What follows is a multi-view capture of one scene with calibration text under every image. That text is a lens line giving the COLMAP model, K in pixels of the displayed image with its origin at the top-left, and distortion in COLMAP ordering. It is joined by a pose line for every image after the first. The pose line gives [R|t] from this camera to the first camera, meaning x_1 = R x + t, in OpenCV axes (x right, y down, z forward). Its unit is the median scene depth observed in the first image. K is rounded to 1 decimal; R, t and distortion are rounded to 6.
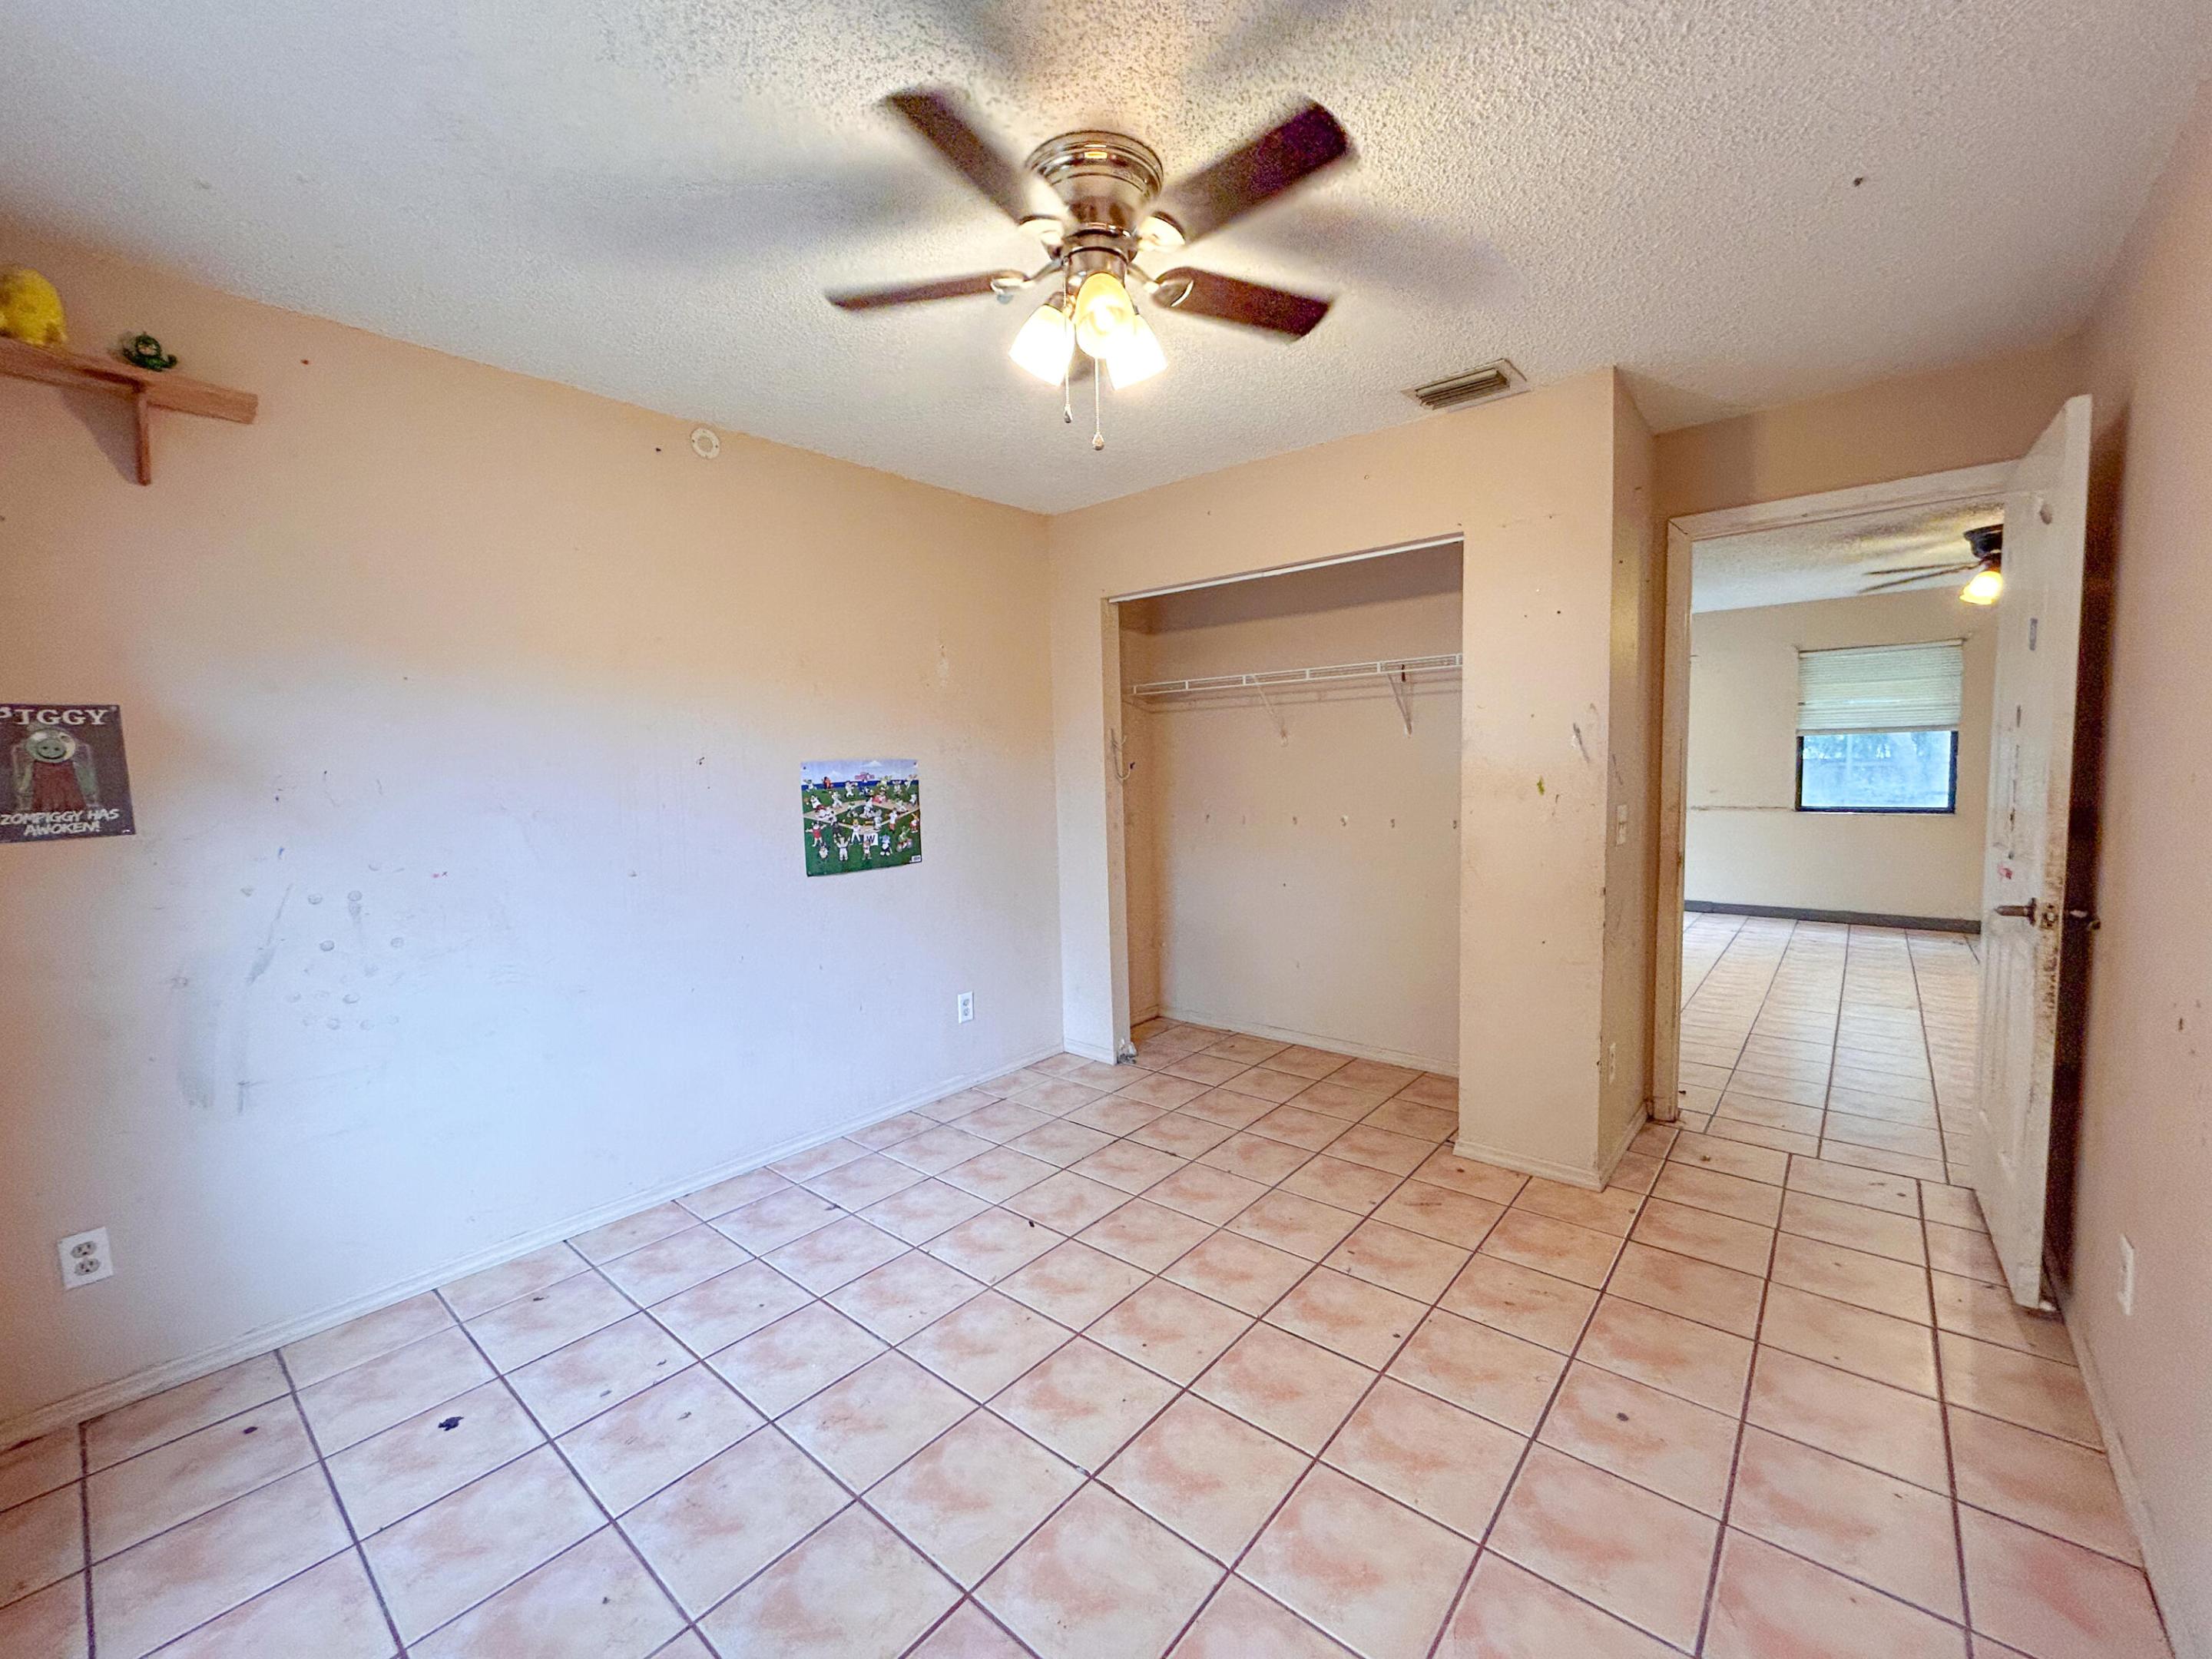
lens RADIAL K [[893.0, 0, 1106.0], [0, 893.0, 829.5], [0, 0, 1]] dist [0.004173, 0.000234]
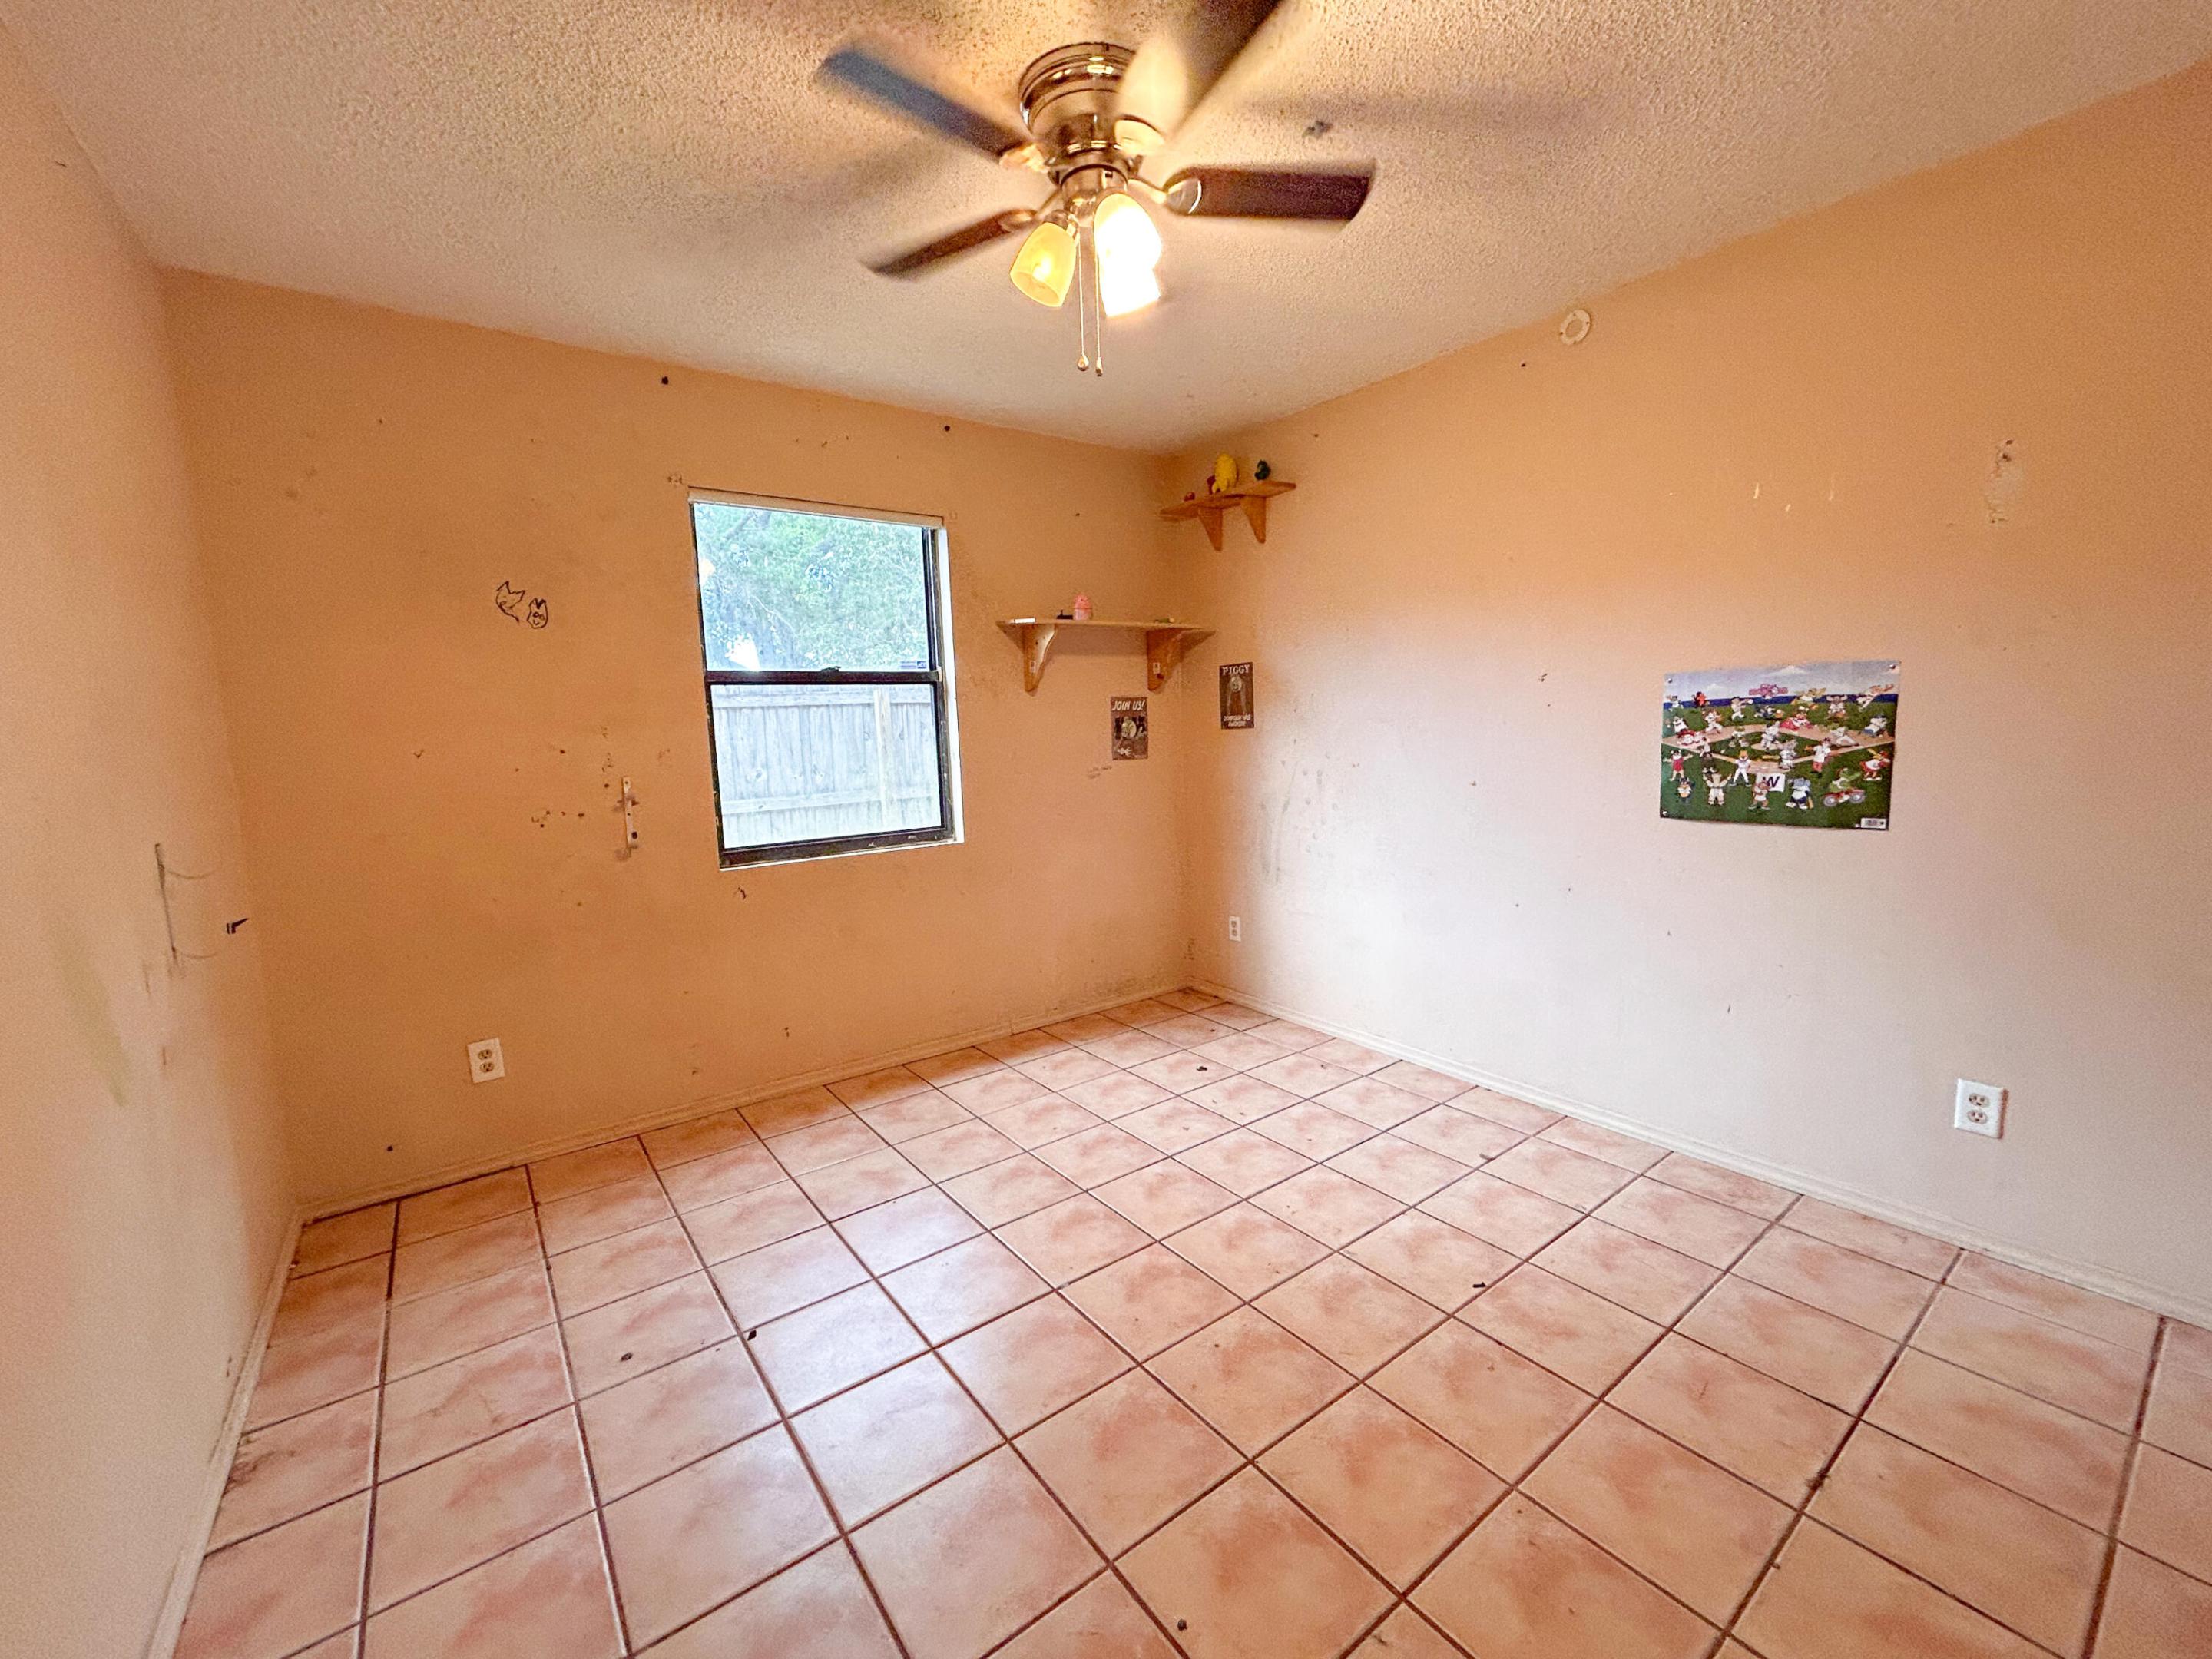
lens RADIAL K [[893.0, 0, 1106.0], [0, 893.0, 829.5], [0, 0, 1]] dist [0.004173, 0.000234]
pose [[-0.217920, 0.147295, -0.964788, 0.551971], [-0.039037, 0.986439, 0.159418, -0.045166], [0.975186, 0.072403, -0.209214, 0.674718]]
